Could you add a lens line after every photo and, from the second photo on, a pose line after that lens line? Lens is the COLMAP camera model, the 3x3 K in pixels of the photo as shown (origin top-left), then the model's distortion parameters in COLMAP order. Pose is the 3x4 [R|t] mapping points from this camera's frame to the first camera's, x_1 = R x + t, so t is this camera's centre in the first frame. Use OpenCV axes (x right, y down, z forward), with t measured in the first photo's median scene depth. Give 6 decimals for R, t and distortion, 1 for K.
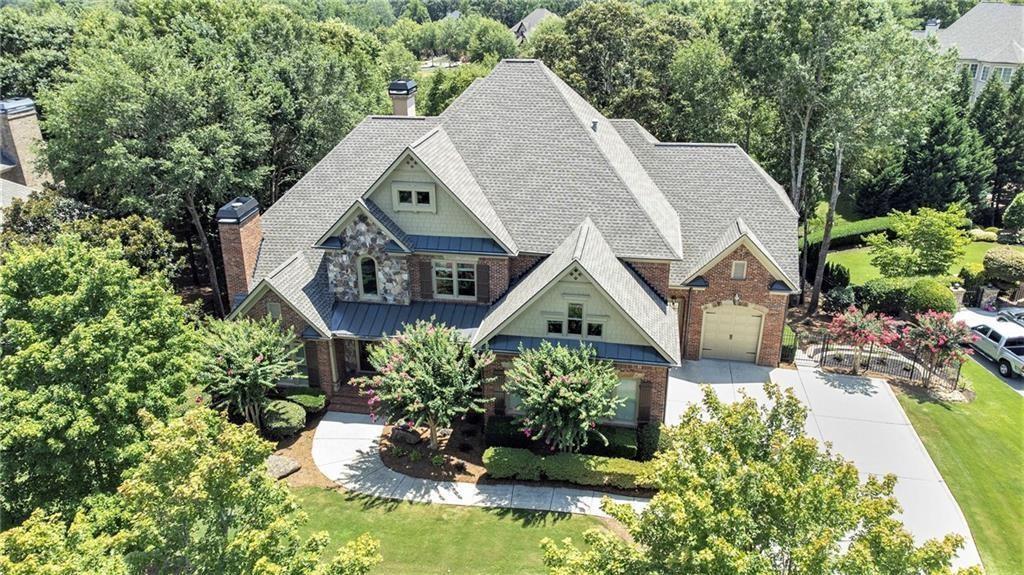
lens RADIAL K [[760.7, 0, 512.3], [0, 760.7, 293.6], [0, 0, 1]] dist [0.068989, -0.001164]
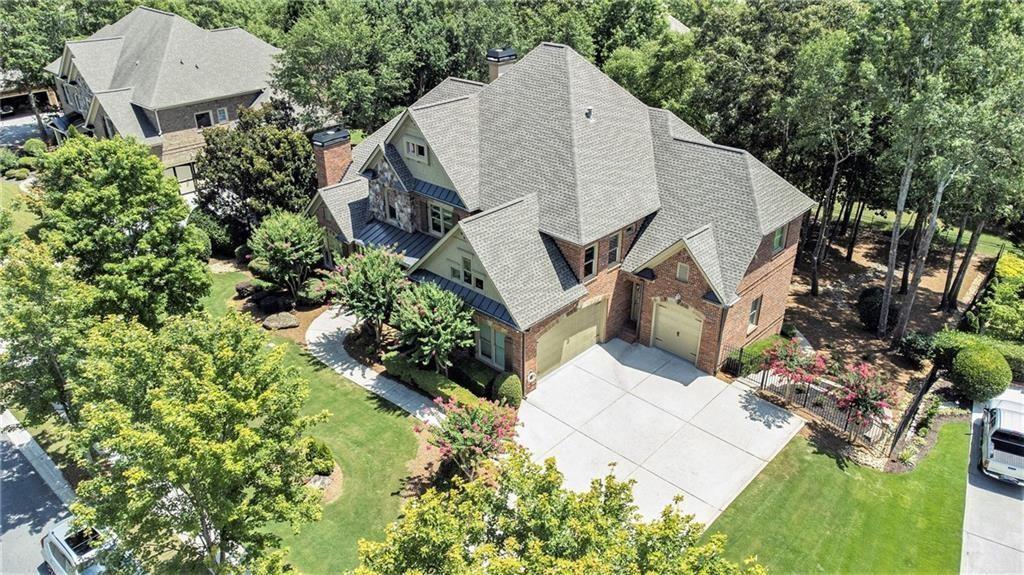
lens RADIAL K [[760.7, 0, 508.7], [0, 760.7, 293.2], [0, 0, 1]] dist [0.068989, -0.001164]
pose [[0.835301, 0.258984, -0.484975, 0.643840], [-0.218736, 0.965829, 0.139026, -0.100865], [0.504408, -0.010047, 0.863407, -0.013793]]
